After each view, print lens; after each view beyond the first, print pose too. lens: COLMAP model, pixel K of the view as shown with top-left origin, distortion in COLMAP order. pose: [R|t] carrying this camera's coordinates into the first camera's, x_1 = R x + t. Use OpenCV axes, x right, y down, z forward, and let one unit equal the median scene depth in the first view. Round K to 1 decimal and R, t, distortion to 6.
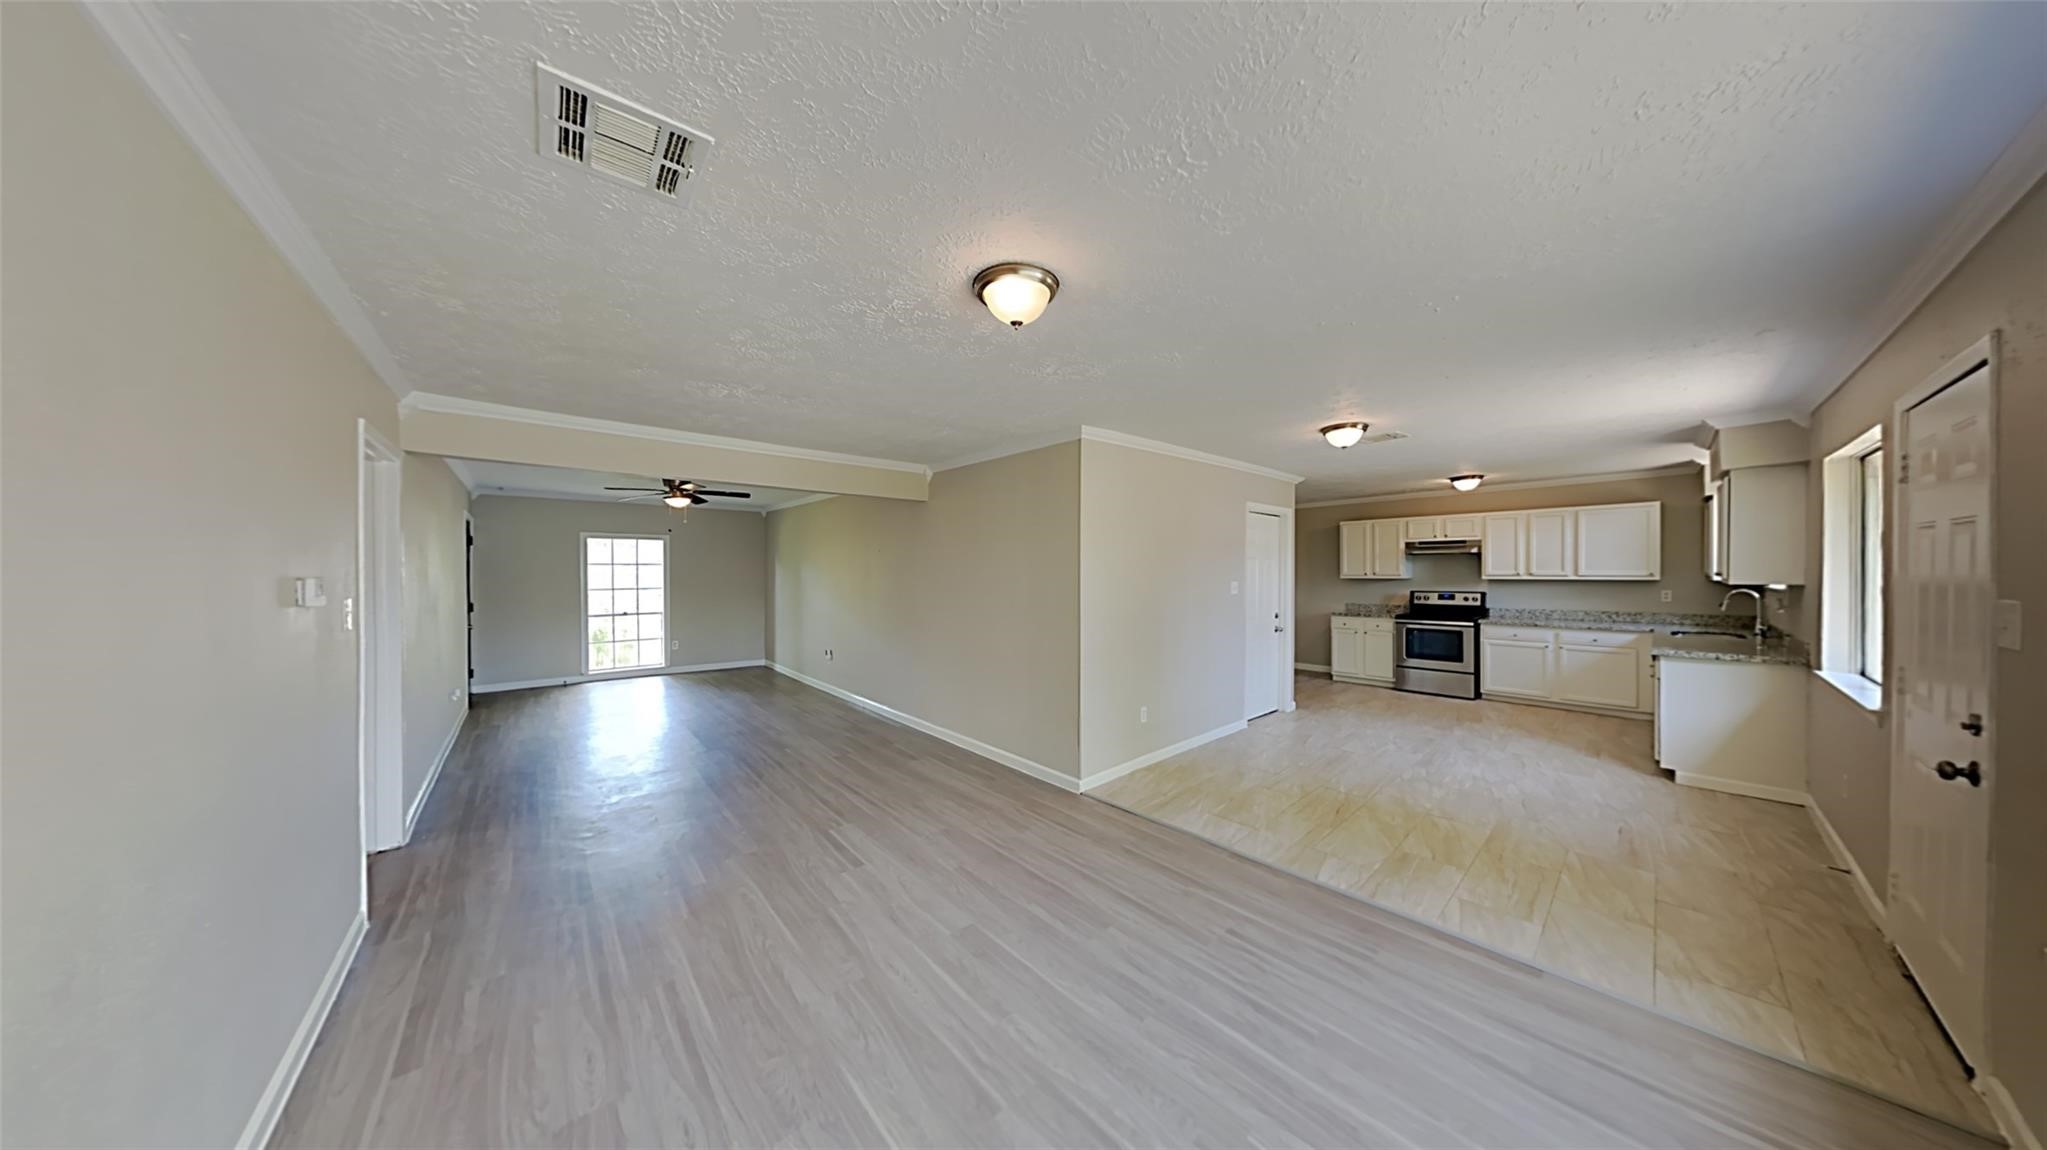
lens RADIAL K [[566.8, 0, 1028.4], [0, 566.8, 573.9], [0, 0, 1]] dist [-0.002129, 0.000195]
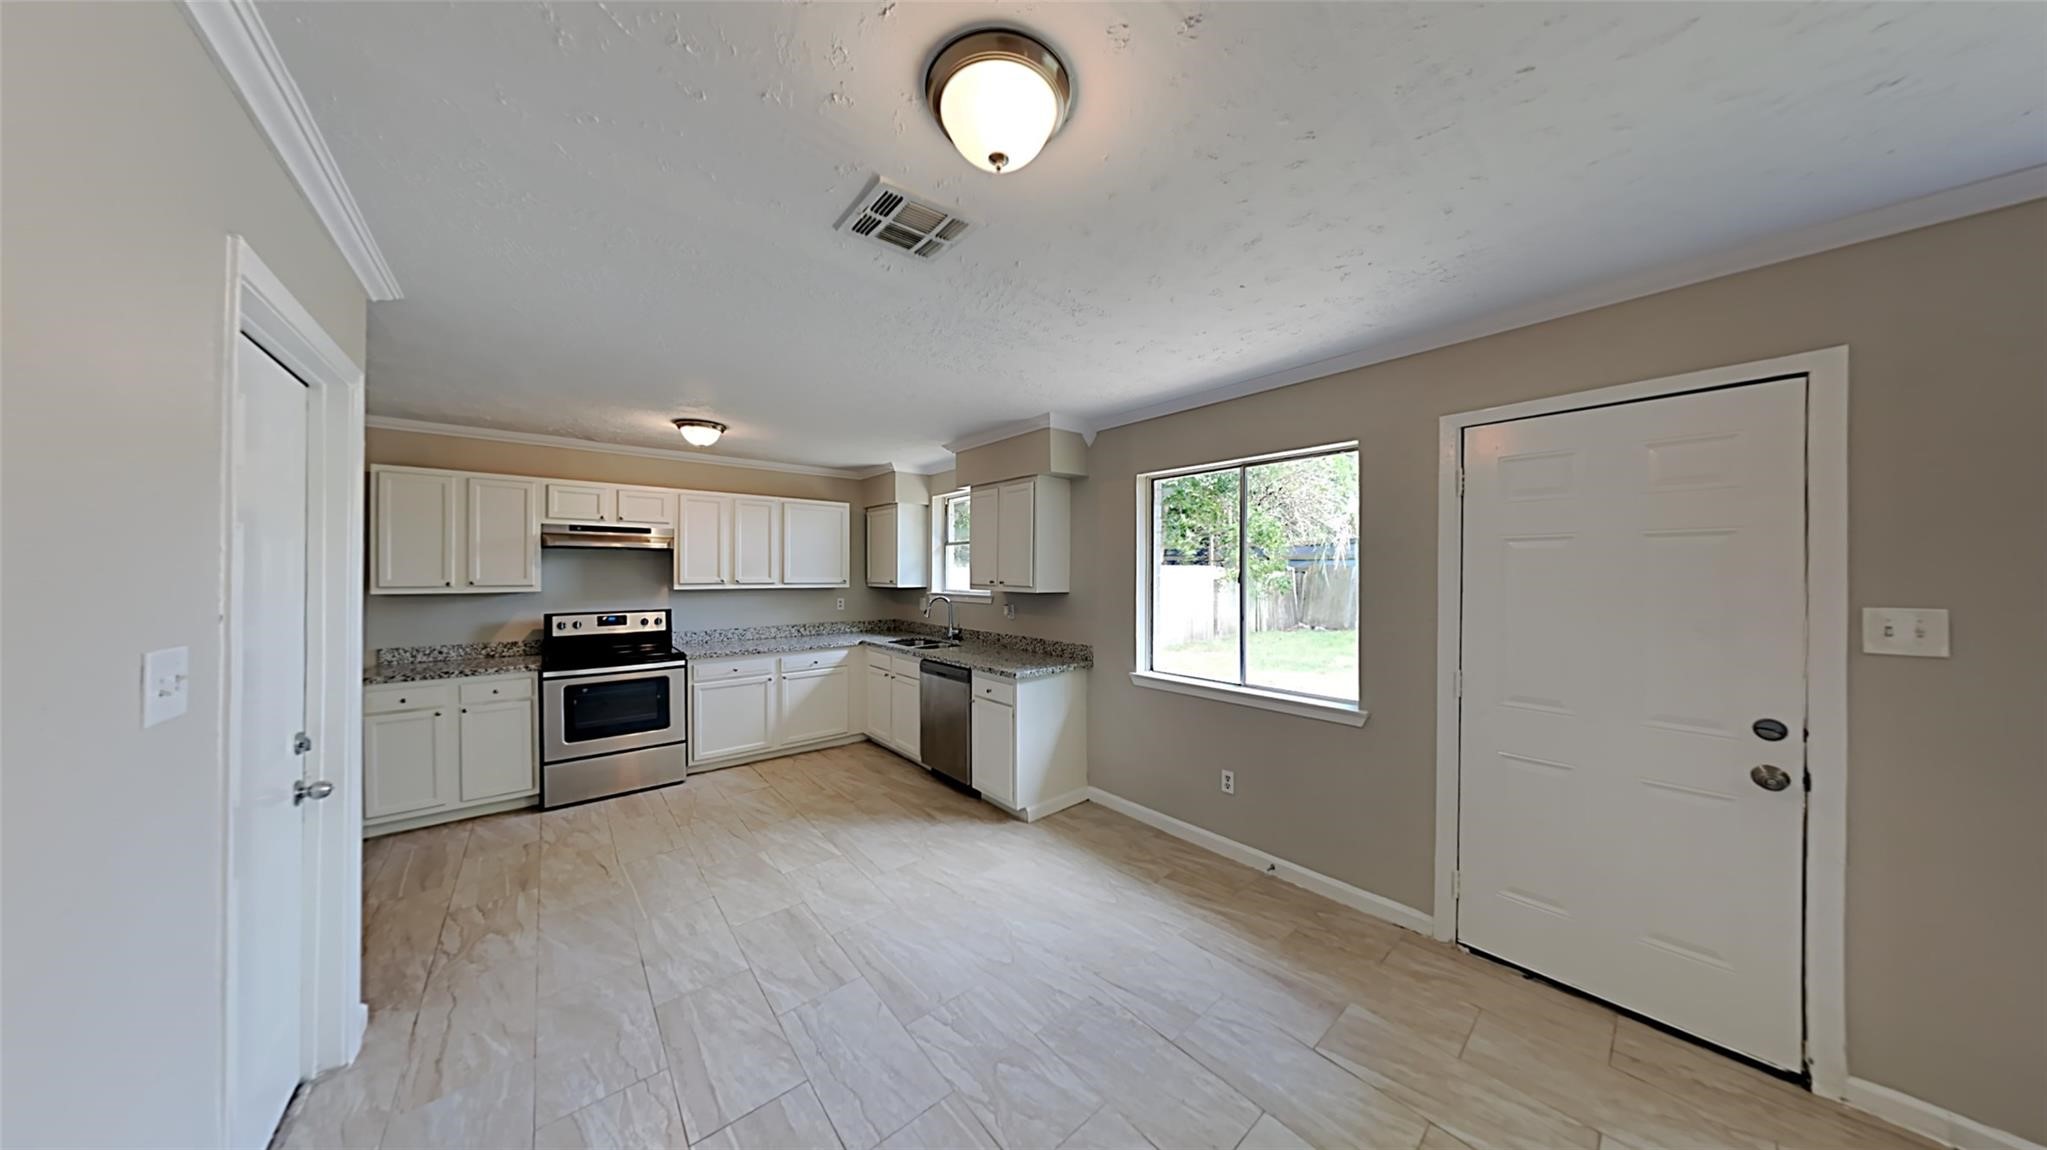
lens RADIAL K [[566.8, 0, 1006.7], [0, 566.8, 572.0], [0, 0, 1]] dist [-0.002129, 0.000195]
pose [[0.033287, 0.006220, 0.999426, 0.167353], [0.002113, 0.999978, -0.006294, -0.006685], [-0.999444, 0.002322, 0.033273, 0.615706]]
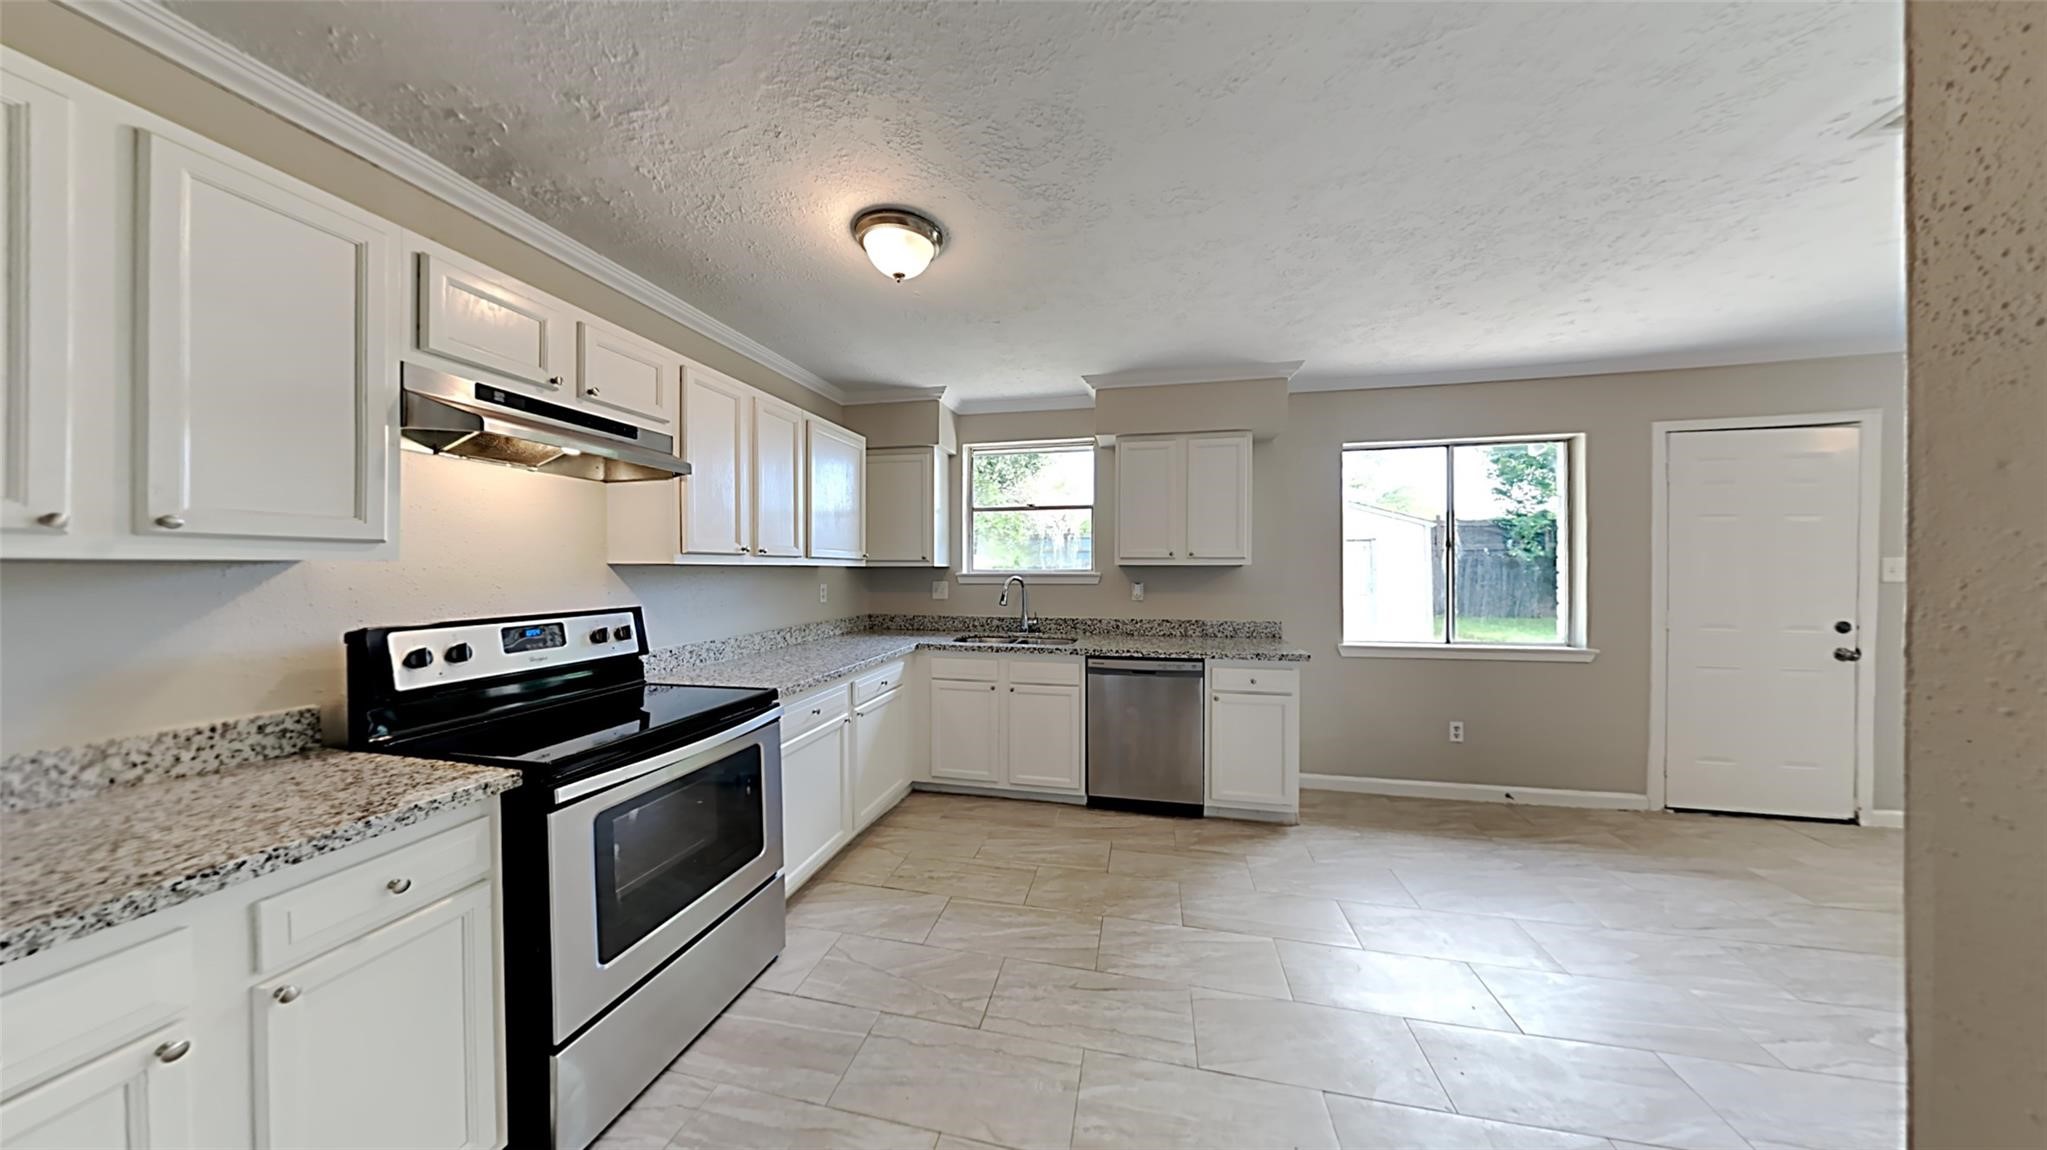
lens RADIAL K [[566.8, 0, 1010.0], [0, 566.8, 574.0], [0, 0, 1]] dist [-0.002129, 0.000195]
pose [[-0.584914, -0.001417, 0.811094, 0.456731], [0.007274, 0.999949, 0.006992, 0.014094], [-0.811063, 0.009990, -0.584874, 1.067822]]
